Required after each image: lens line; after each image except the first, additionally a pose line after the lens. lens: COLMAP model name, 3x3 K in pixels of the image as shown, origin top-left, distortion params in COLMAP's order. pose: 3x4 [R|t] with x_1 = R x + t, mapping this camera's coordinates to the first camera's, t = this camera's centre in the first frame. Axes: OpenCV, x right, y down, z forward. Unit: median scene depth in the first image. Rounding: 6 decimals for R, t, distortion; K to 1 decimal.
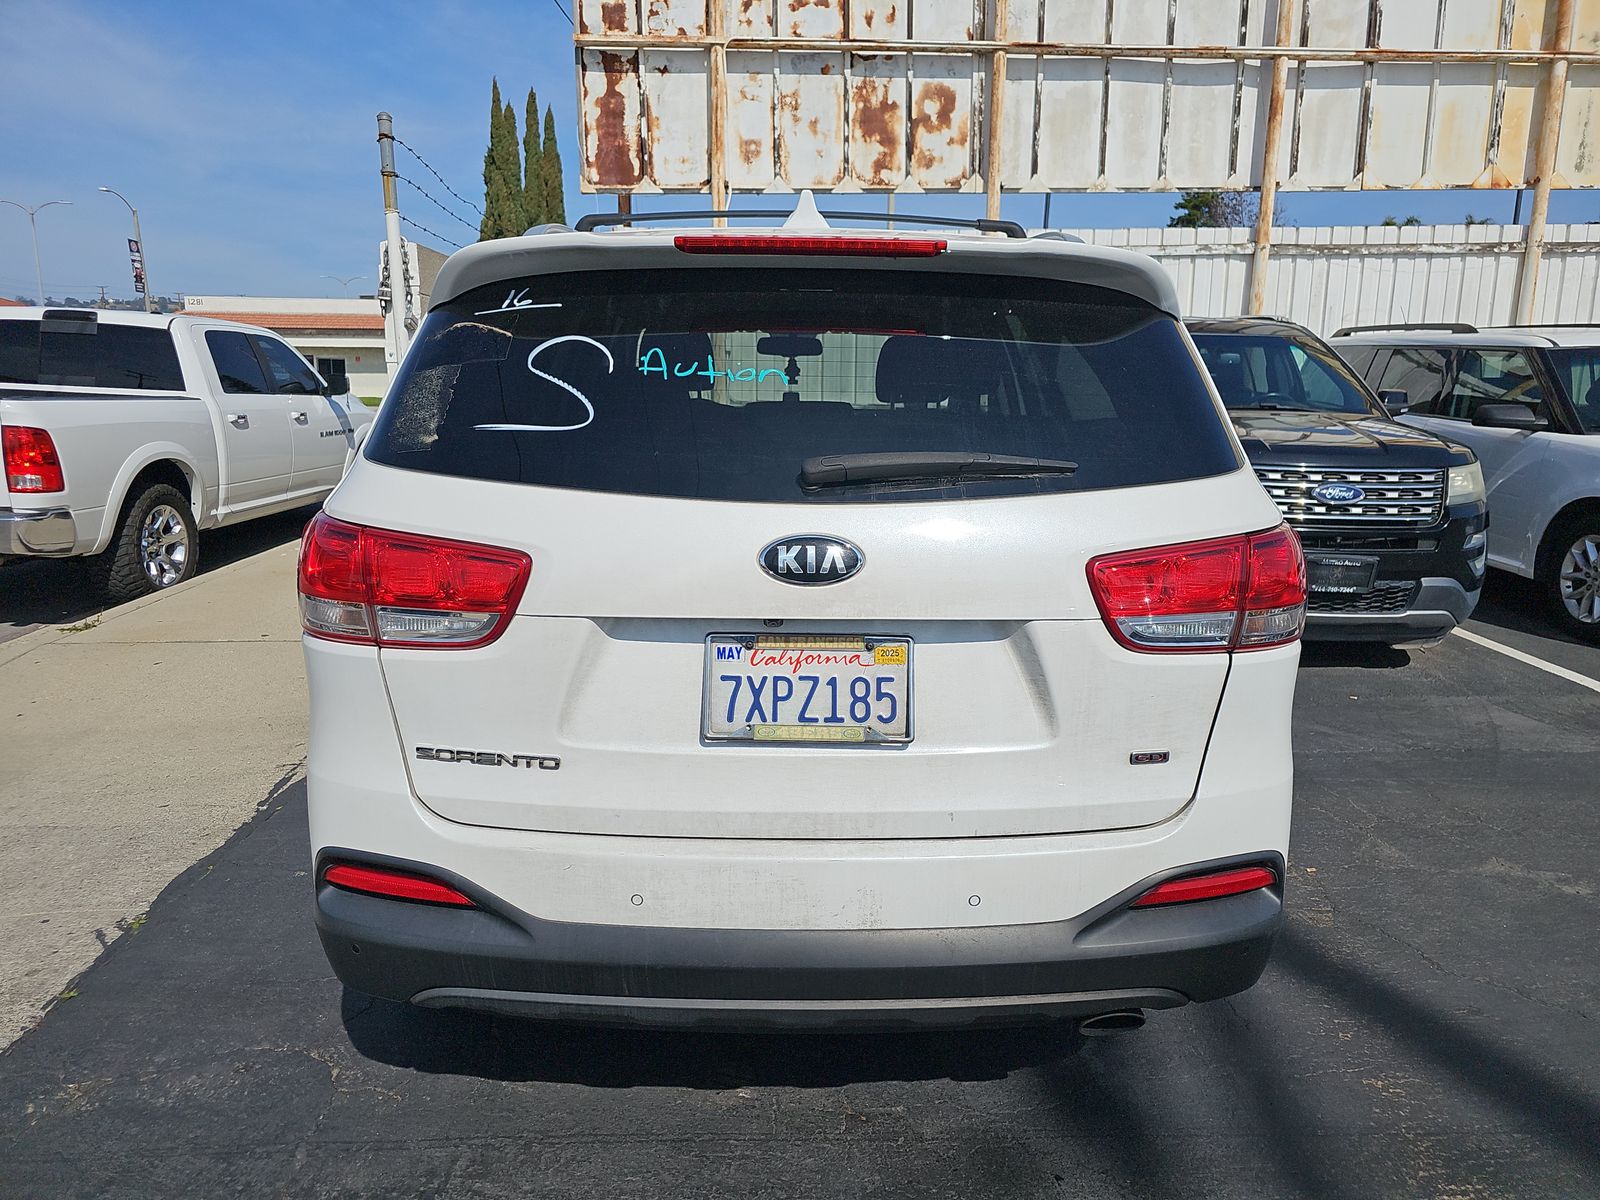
lens RADIAL K [[1072.4, 0, 792.5], [0, 1072.4, 601.6], [0, 0, 1]] dist [0.028750, -0.009672]
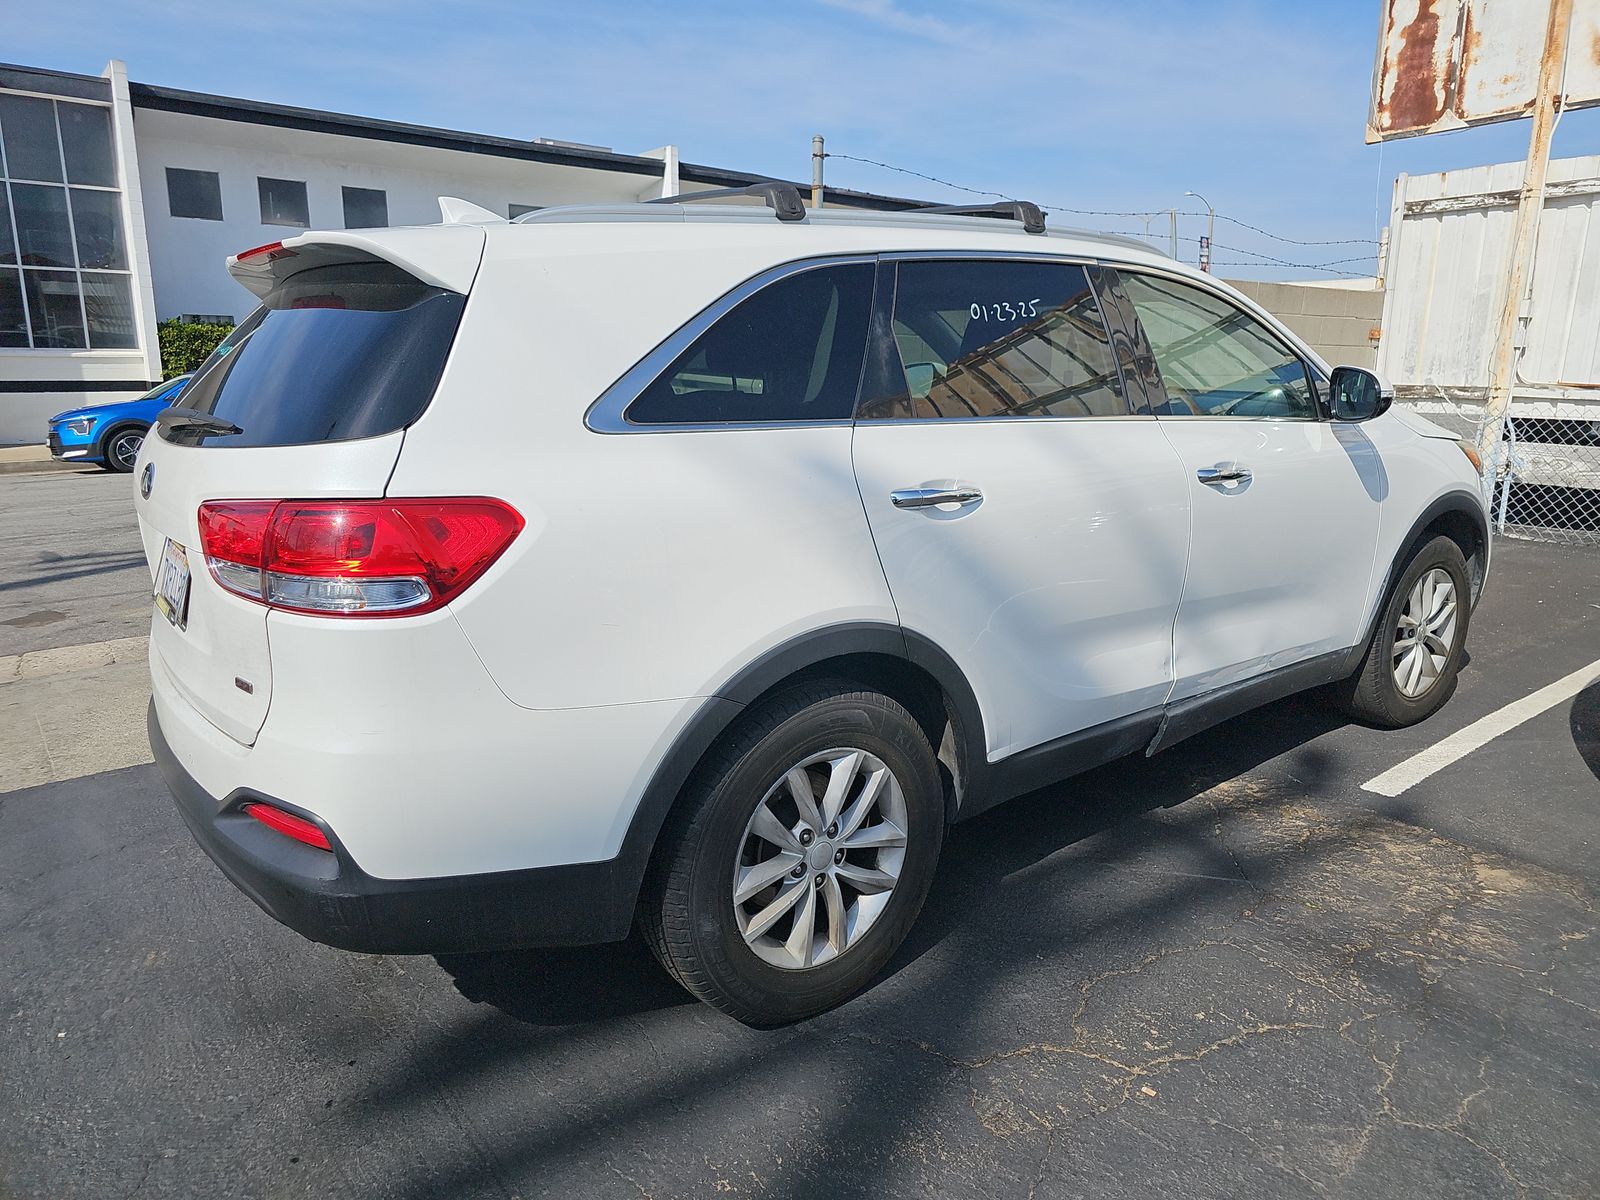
lens RADIAL K [[1072.4, 0, 806.1], [0, 1072.4, 588.0], [0, 0, 1]] dist [0.028750, -0.009672]
pose [[0.590438, 0.163090, -0.790433, 0.287713], [-0.160524, 0.983534, 0.083024, -0.026971], [0.790958, 0.077863, 0.606895, 0.140217]]
